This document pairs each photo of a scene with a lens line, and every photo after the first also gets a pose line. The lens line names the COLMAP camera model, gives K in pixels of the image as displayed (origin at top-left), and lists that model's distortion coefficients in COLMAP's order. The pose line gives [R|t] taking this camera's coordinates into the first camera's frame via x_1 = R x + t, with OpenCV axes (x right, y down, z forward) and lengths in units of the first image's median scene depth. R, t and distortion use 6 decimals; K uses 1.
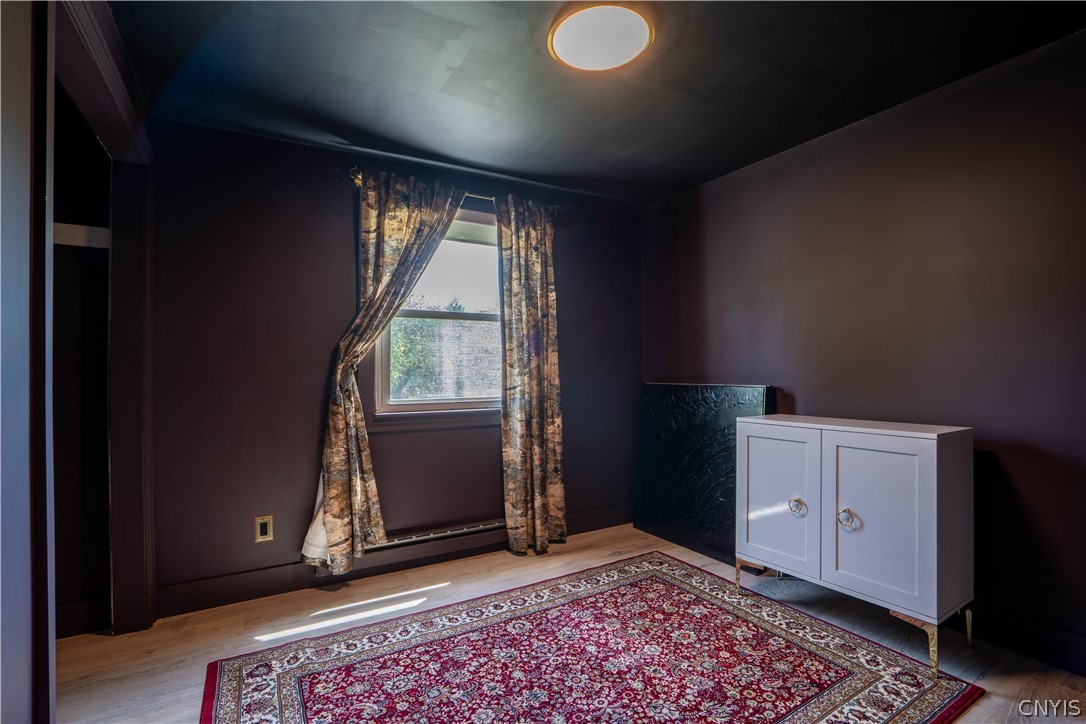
lens RADIAL K [[497.9, 0, 540.3], [0, 497.9, 367.4], [0, 0, 1]] dist [-0.041133, 0.011801]
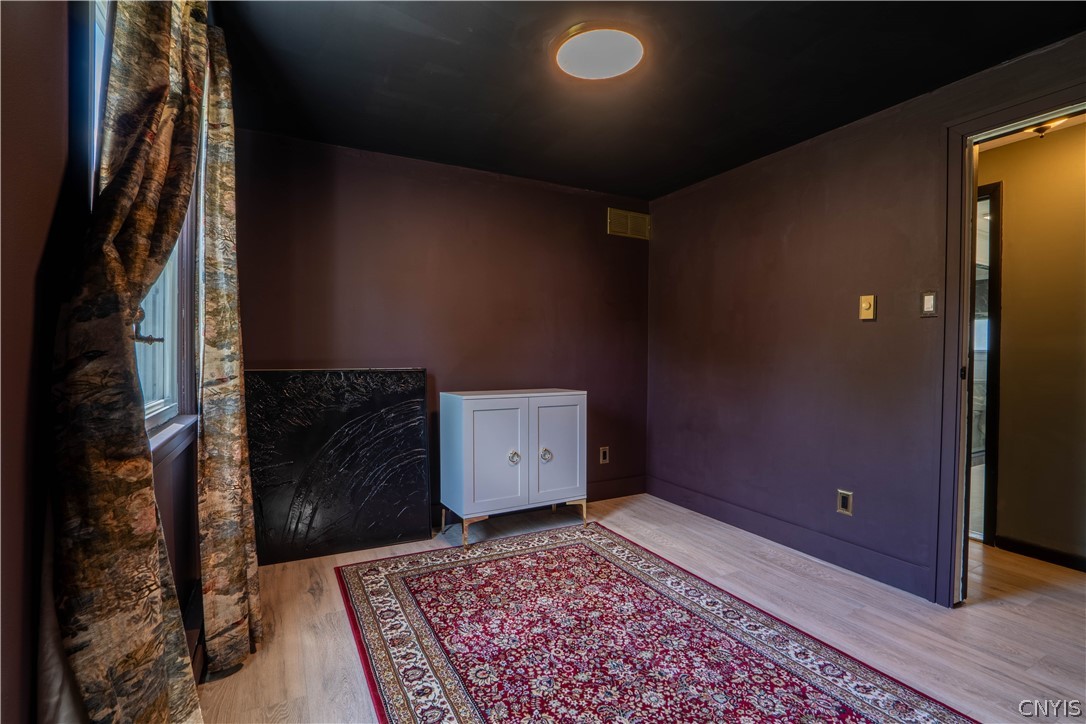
lens RADIAL K [[497.9, 0, 538.6], [0, 497.9, 361.6], [0, 0, 1]] dist [-0.041133, 0.011801]
pose [[0.049587, -0.003297, 0.998764, -0.807546], [-0.015051, 0.999879, 0.004048, 0.016623], [-0.998656, -0.015233, 0.049531, 0.858070]]
